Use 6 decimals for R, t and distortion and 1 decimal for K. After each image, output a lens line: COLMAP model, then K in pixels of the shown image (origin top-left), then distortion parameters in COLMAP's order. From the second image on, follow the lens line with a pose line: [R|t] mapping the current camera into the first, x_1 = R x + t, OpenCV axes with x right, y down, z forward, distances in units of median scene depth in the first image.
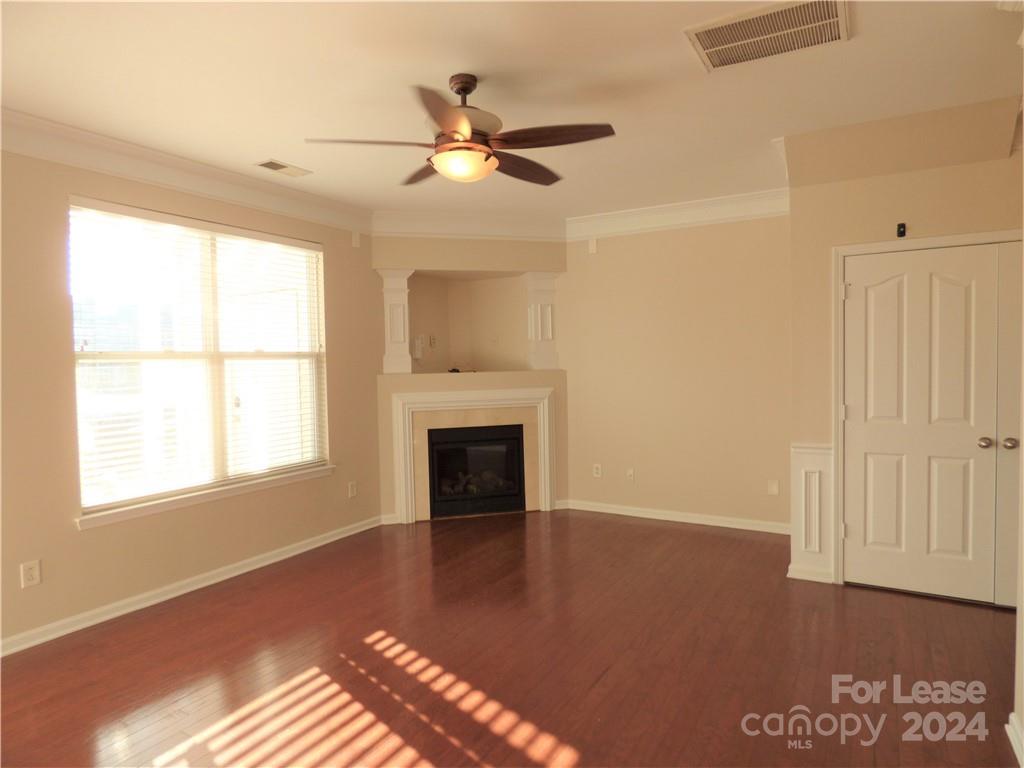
lens RADIAL K [[610.6, 0, 513.5], [0, 610.6, 381.0], [0, 0, 1]] dist [-0.007742, -0.005375]
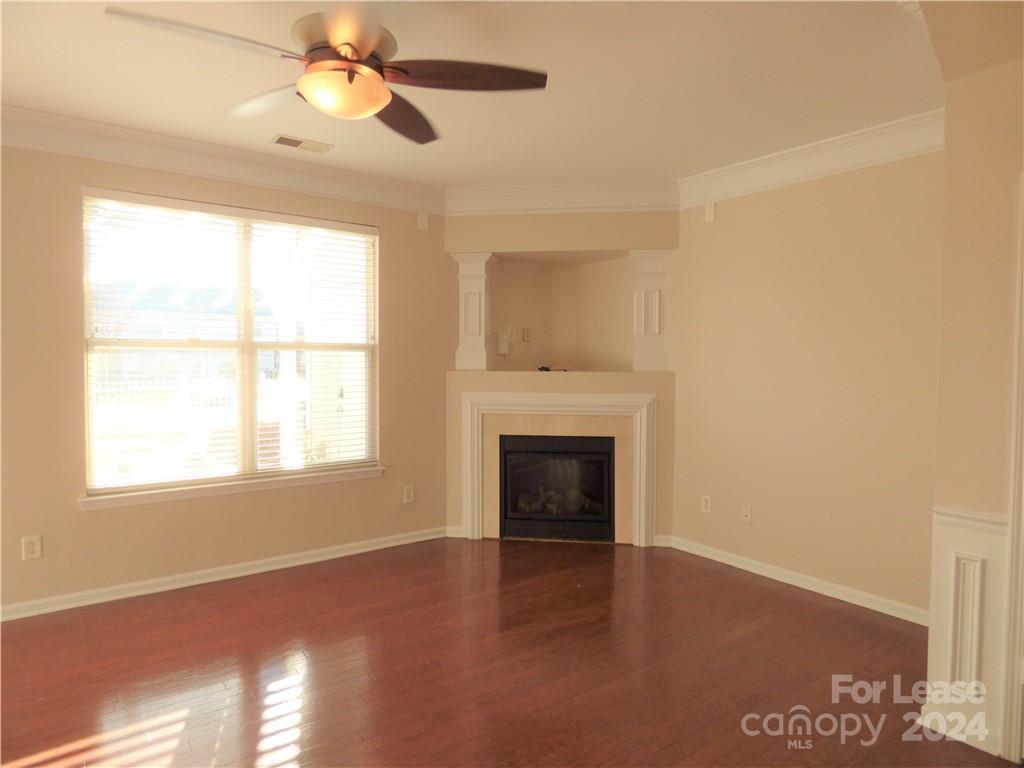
lens RADIAL K [[610.6, 0, 513.5], [0, 610.6, 381.0], [0, 0, 1]] dist [-0.007742, -0.005375]
pose [[0.919844, 0.039116, -0.390330, 0.218234], [-0.037223, 0.999230, 0.012417, -0.009601], [0.390515, 0.003108, 0.920591, 0.204740]]
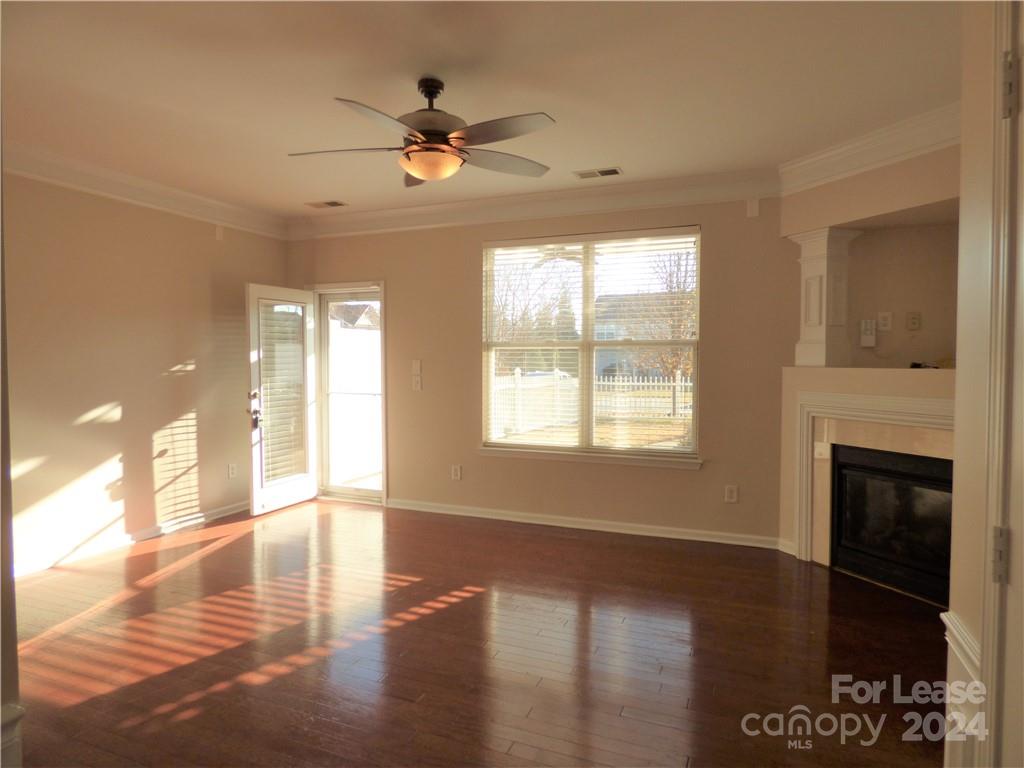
lens RADIAL K [[610.6, 0, 513.5], [0, 610.6, 381.0], [0, 0, 1]] dist [-0.007742, -0.005375]
pose [[0.142469, 0.051888, -0.988438, 0.527275], [-0.037362, 0.998195, 0.047015, -0.015380], [0.989094, 0.030231, 0.144150, 0.522018]]
